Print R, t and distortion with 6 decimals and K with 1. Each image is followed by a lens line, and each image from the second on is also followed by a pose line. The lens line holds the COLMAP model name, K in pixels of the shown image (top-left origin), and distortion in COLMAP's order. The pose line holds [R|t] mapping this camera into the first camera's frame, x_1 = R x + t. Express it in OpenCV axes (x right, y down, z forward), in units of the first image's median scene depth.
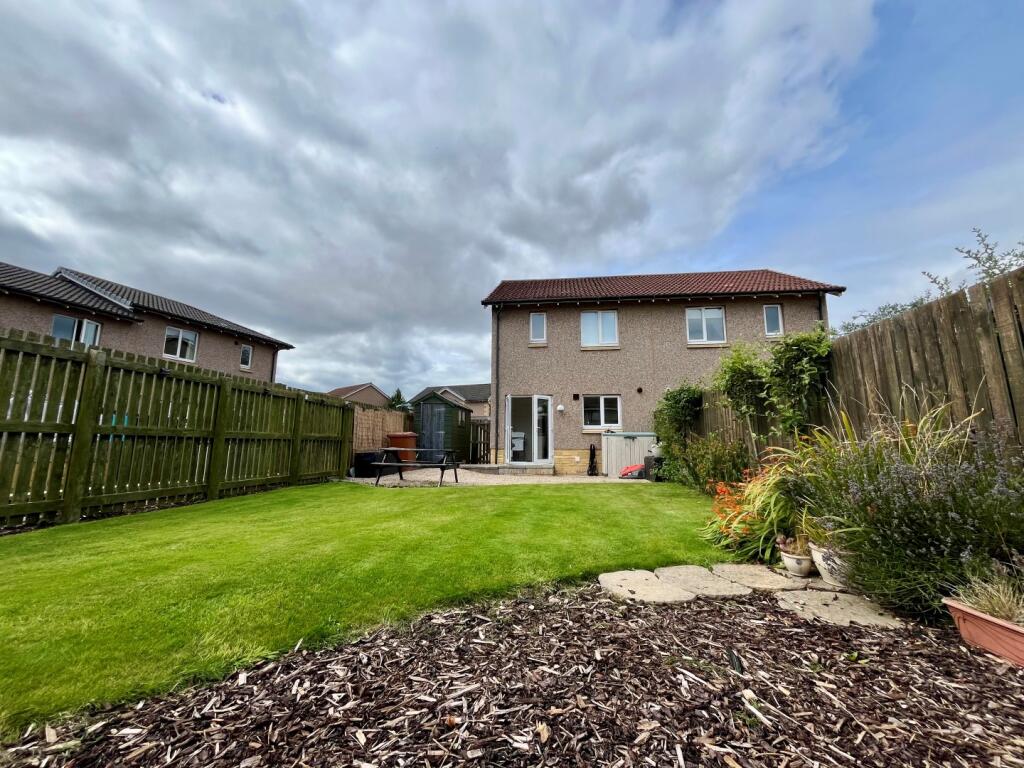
lens RADIAL K [[415.3, 0, 512.9], [0, 415.3, 382.7], [0, 0, 1]] dist [-0.002388, -0.000045]
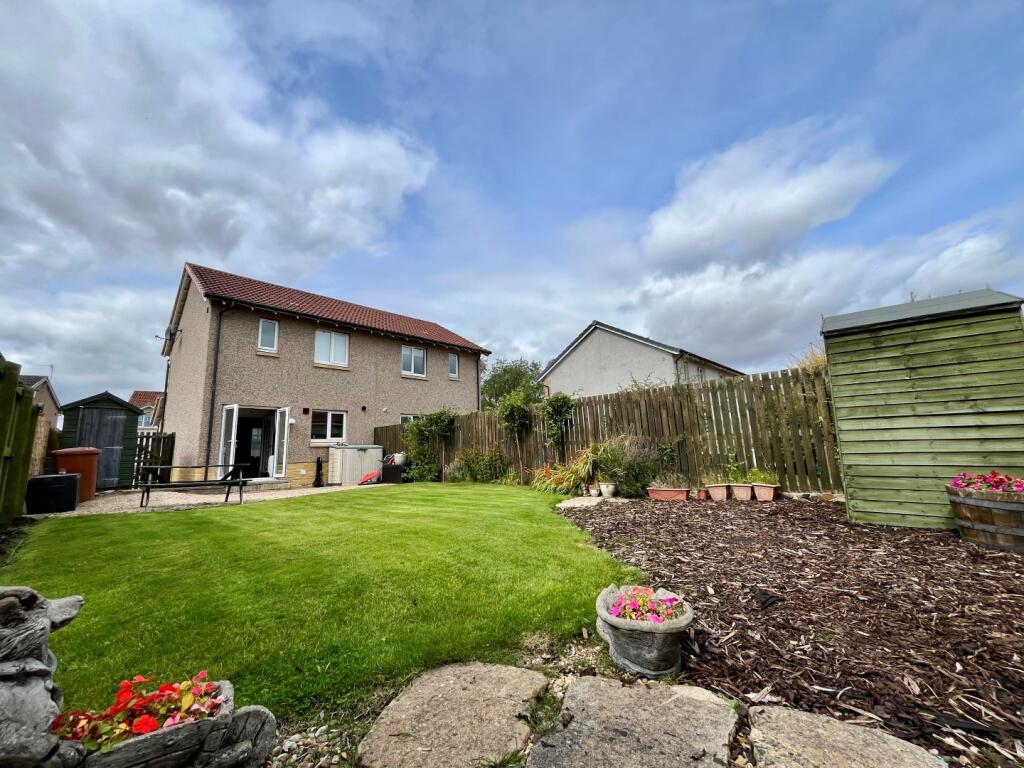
lens RADIAL K [[415.3, 0, 512.9], [0, 415.3, 382.7], [0, 0, 1]] dist [-0.002388, -0.000045]
pose [[0.597815, 0.113202, 0.793601, -0.363260], [-0.075729, 0.993527, -0.084674, 0.012942], [-0.798049, -0.009480, 0.602517, -0.018766]]
